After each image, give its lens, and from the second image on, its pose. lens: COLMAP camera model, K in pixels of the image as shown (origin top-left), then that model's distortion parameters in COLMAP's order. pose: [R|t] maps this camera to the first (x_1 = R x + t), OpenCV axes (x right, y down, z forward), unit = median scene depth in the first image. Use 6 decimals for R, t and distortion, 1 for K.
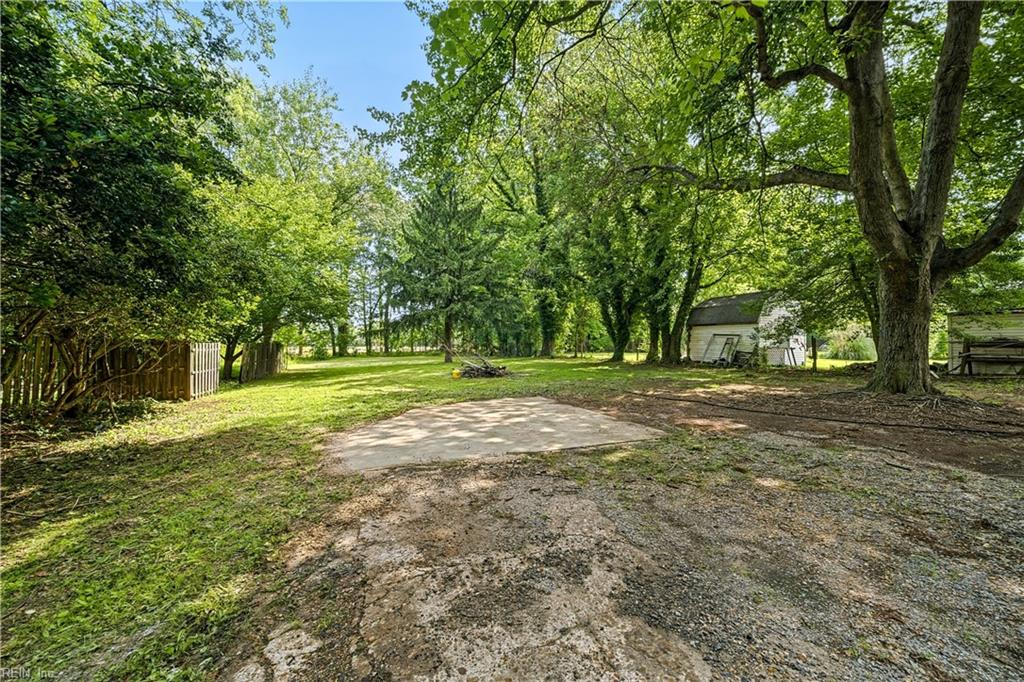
lens RADIAL K [[409.0, 0, 510.9], [0, 409.0, 345.3], [0, 0, 1]] dist [0.000282, -0.000169]
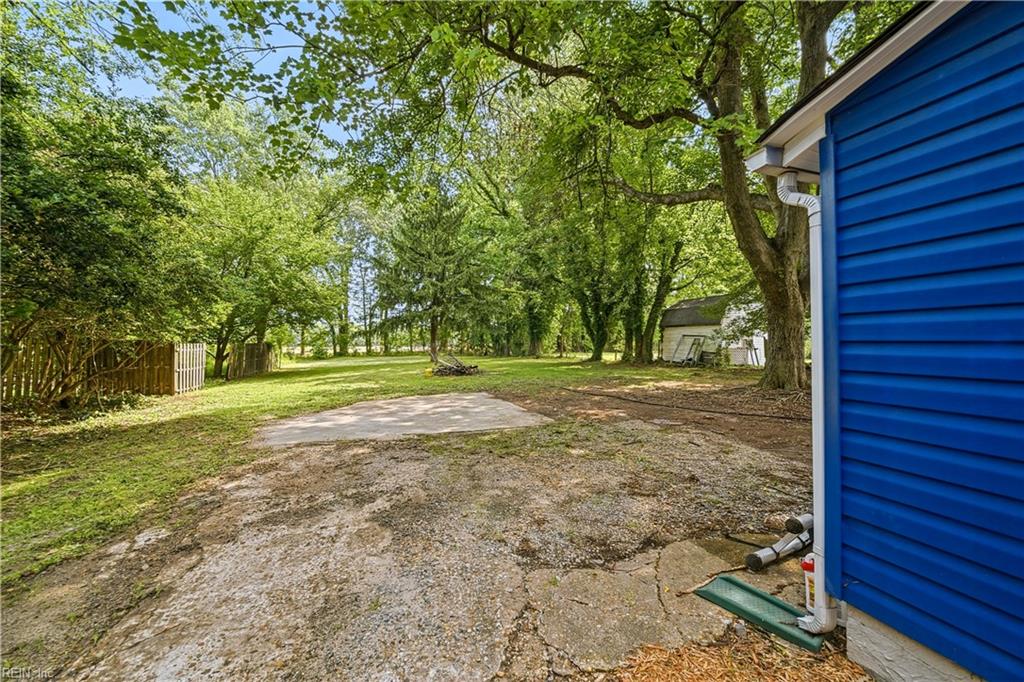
lens RADIAL K [[409.0, 0, 510.9], [0, 409.0, 345.3], [0, 0, 1]] dist [0.000282, -0.000169]
pose [[0.999850, 0.000542, -0.017318, 0.084987], [-0.000537, 1.000000, 0.000270, -0.001010], [0.017318, -0.000261, 0.999850, -0.055192]]
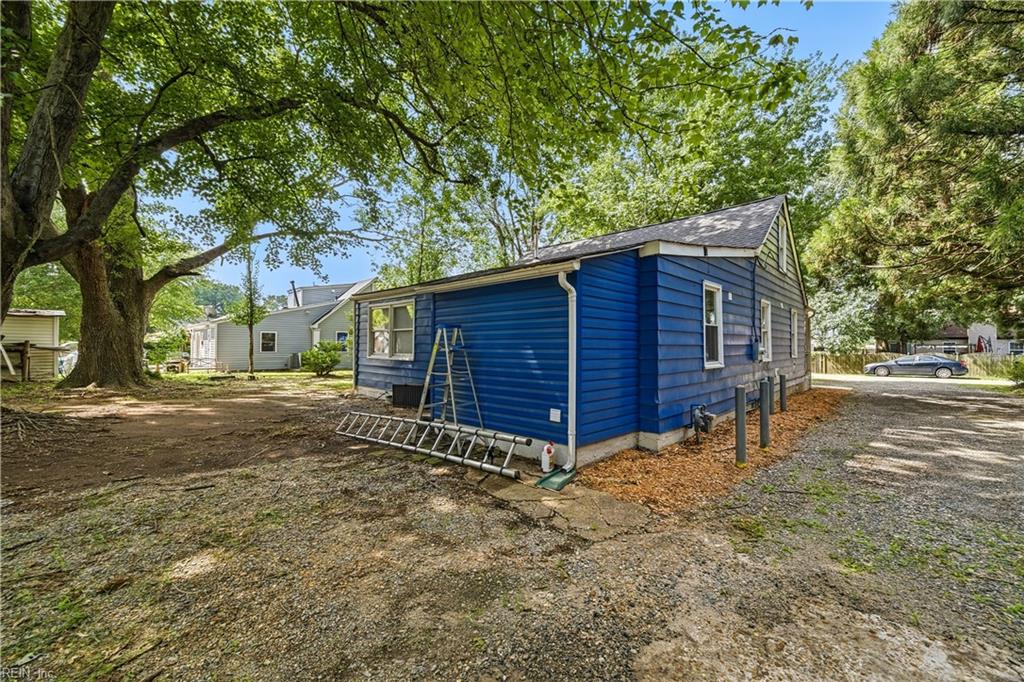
lens RADIAL K [[409.0, 0, 510.9], [0, 409.0, 345.3], [0, 0, 1]] dist [0.000282, -0.000169]
pose [[-0.423759, 0.004244, 0.905765, -0.032727], [0.004687, 0.999986, -0.002492, -0.002516], [-0.905763, 0.003189, -0.423773, 0.157800]]
